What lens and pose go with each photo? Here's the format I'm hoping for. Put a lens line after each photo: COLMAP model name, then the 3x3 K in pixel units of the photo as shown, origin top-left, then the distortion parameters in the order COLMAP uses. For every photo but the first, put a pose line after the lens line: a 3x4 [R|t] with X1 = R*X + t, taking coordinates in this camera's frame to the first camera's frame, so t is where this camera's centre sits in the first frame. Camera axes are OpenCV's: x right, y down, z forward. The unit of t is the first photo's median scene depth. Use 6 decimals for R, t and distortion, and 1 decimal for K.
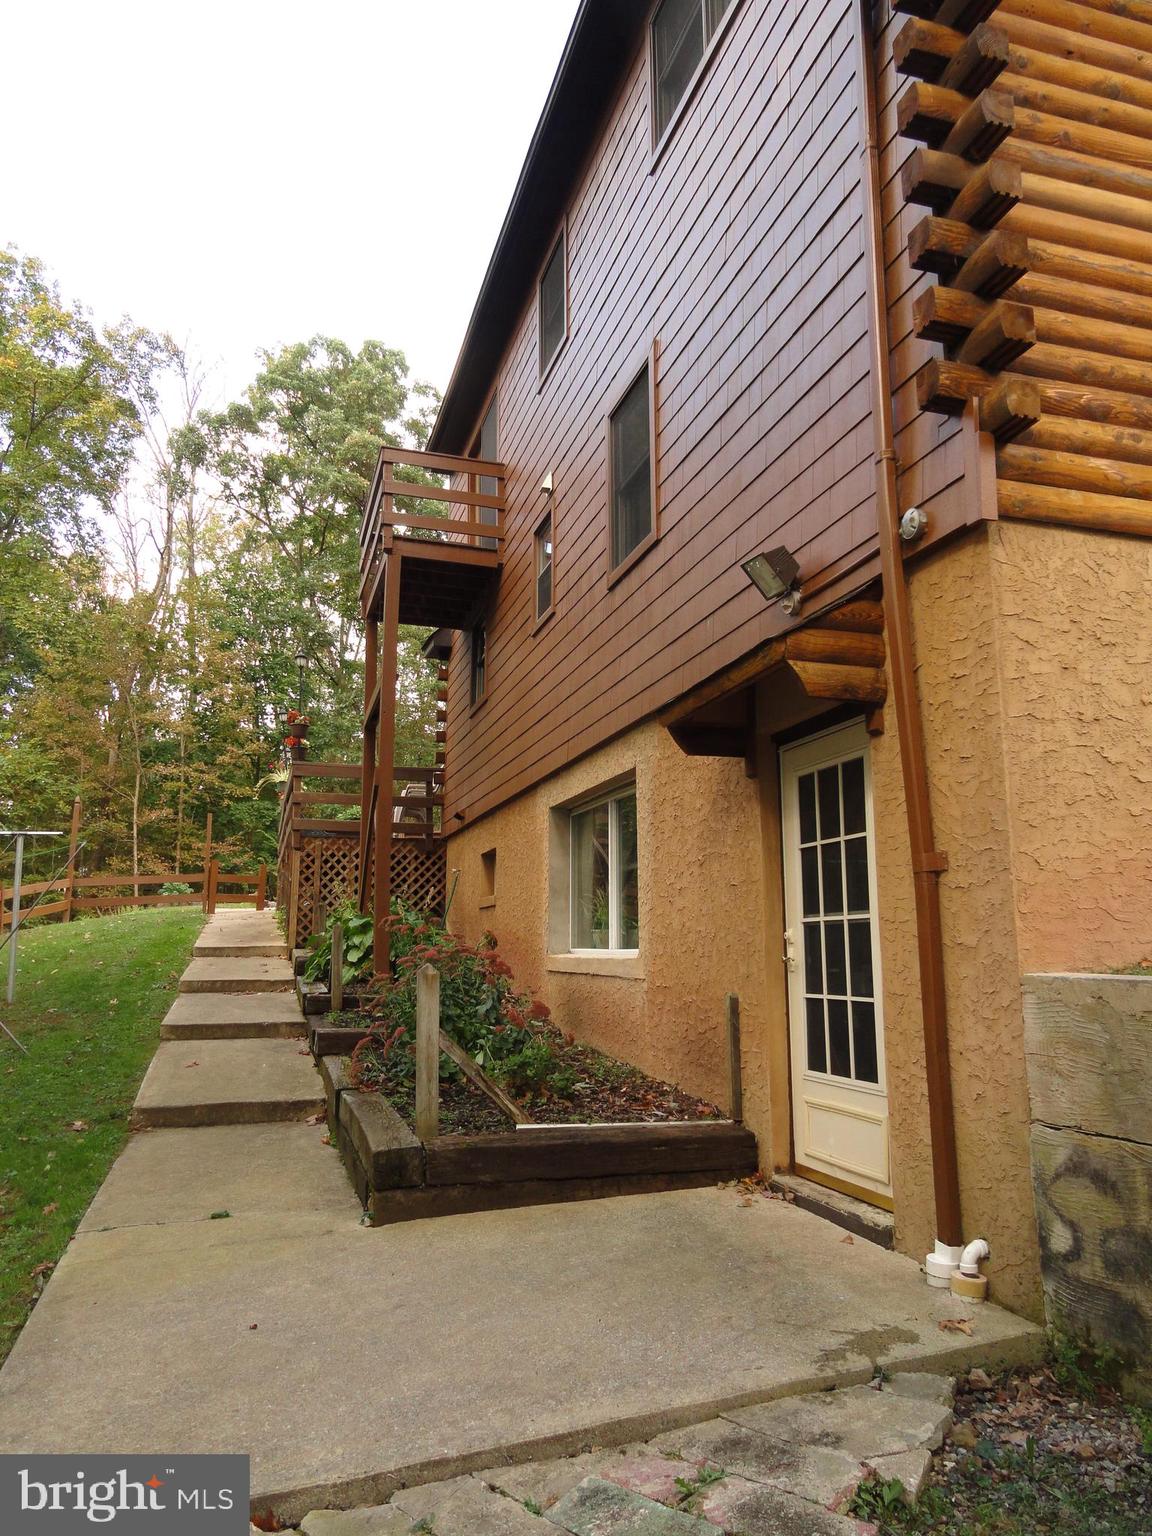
lens RADIAL K [[1081.3, 0, 572.8], [0, 1081.3, 771.5], [0, 0, 1]] dist [0.005508, 0.003716]
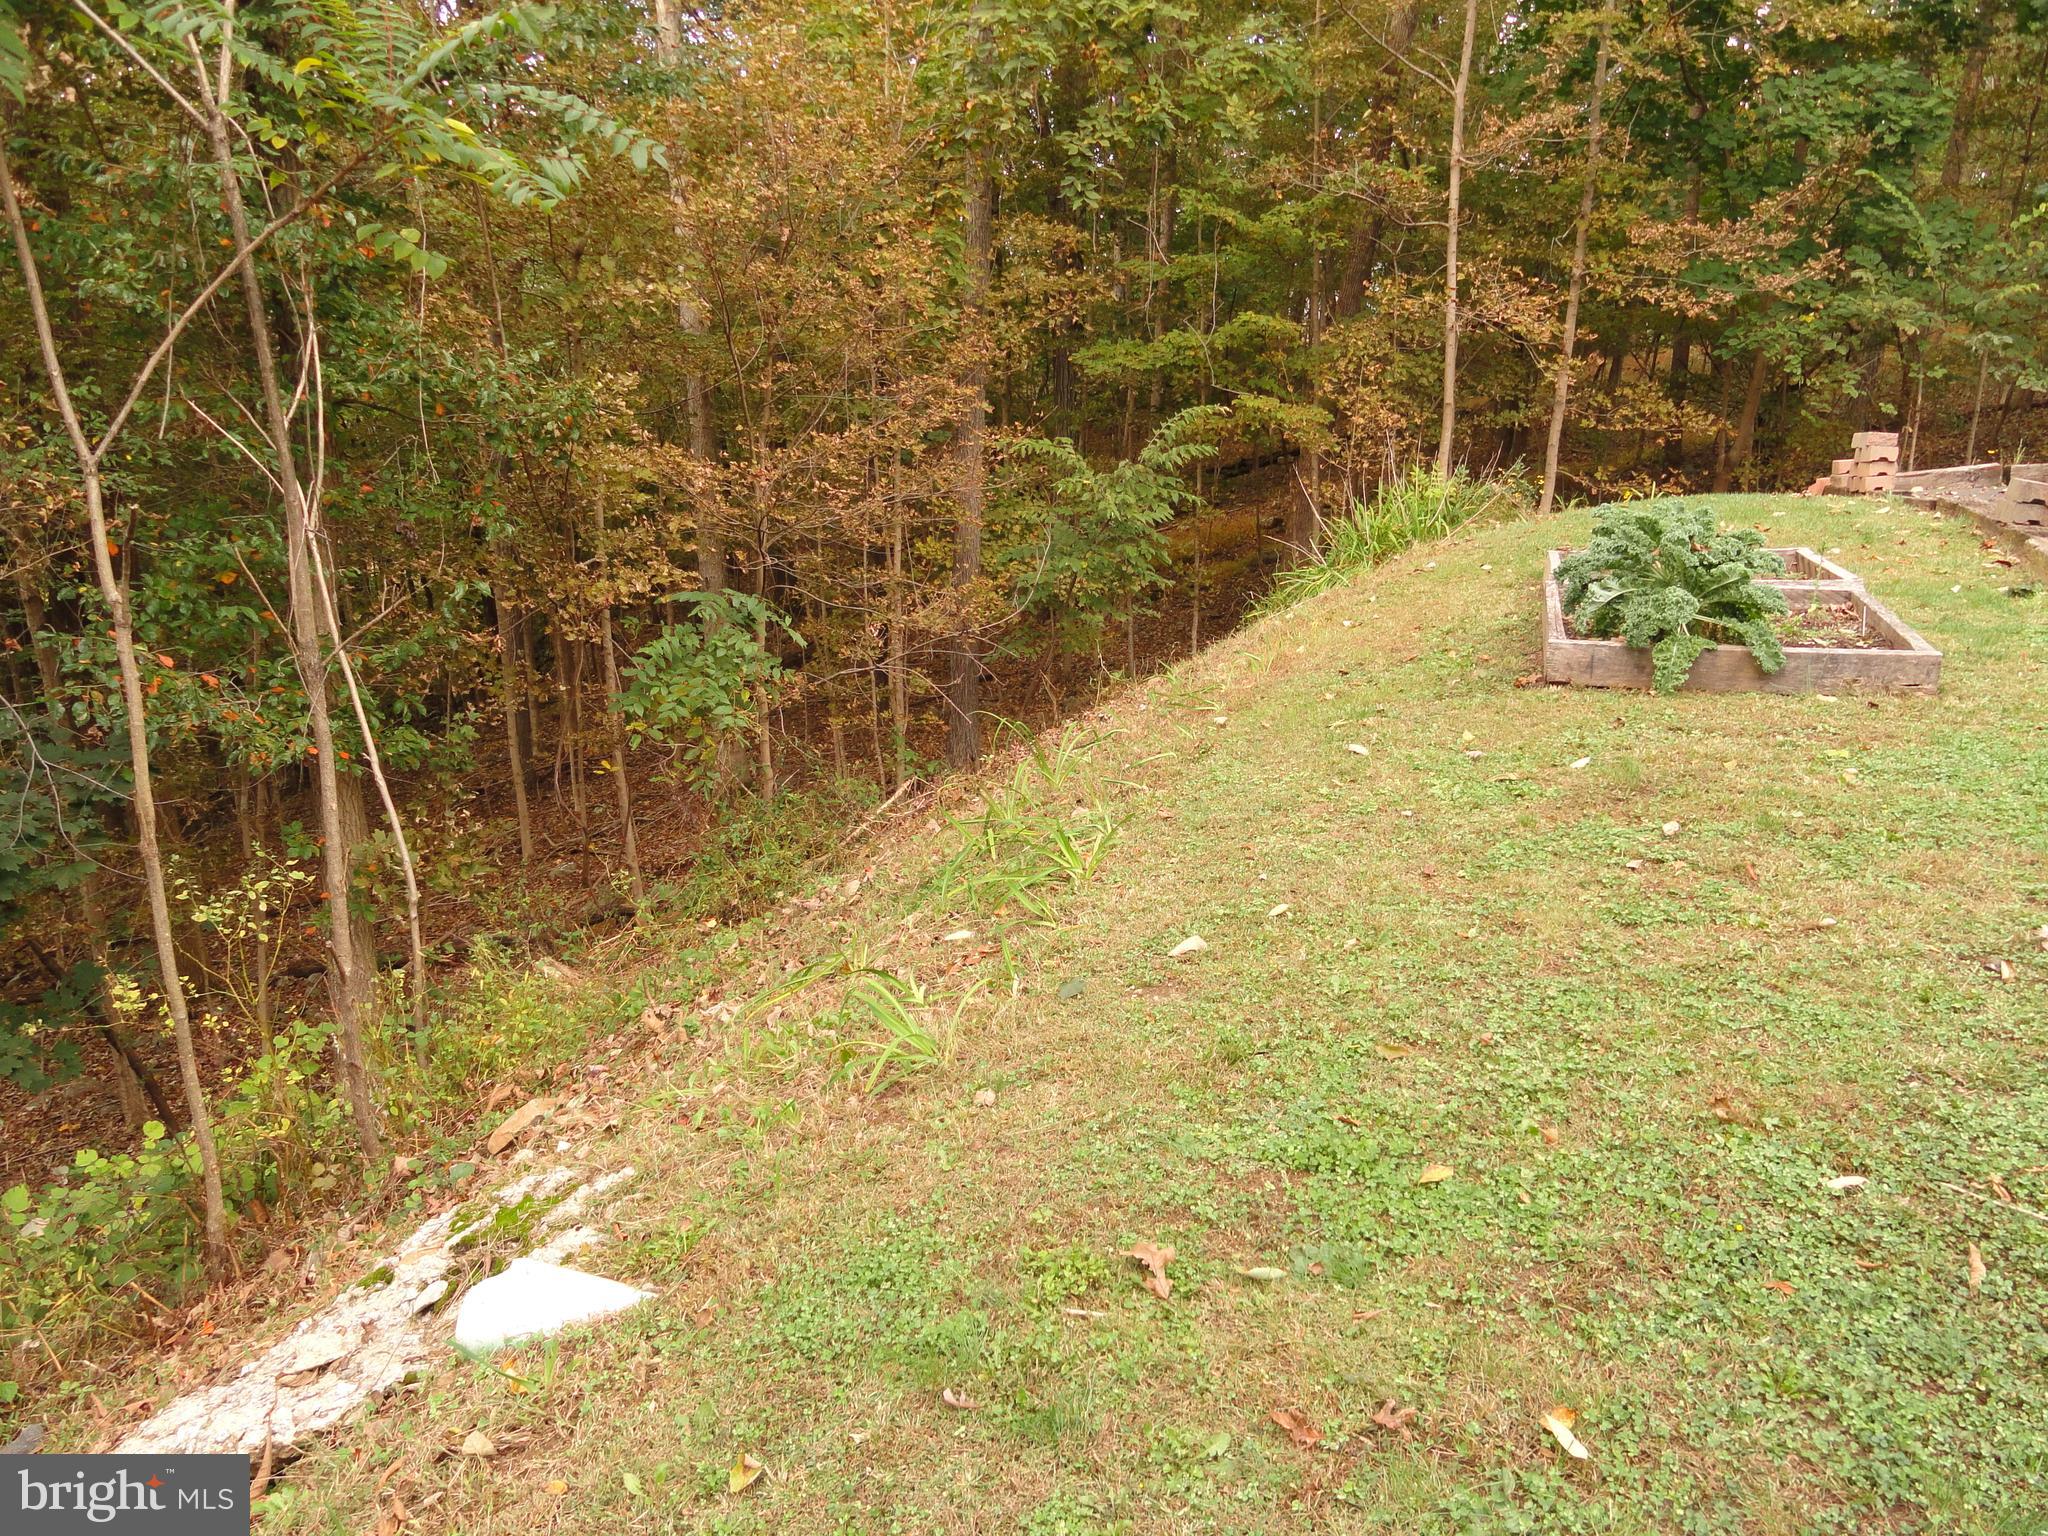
lens RADIAL K [[1441.8, 0, 1039.4], [0, 1441.8, 759.1], [0, 0, 1]] dist [0.005508, 0.003716]
pose [[0.799467, 0.183594, -0.571966, -0.219456], [0.063663, 0.920893, 0.384581, 0.036856], [0.597327, -0.343873, 0.724536, 0.540222]]
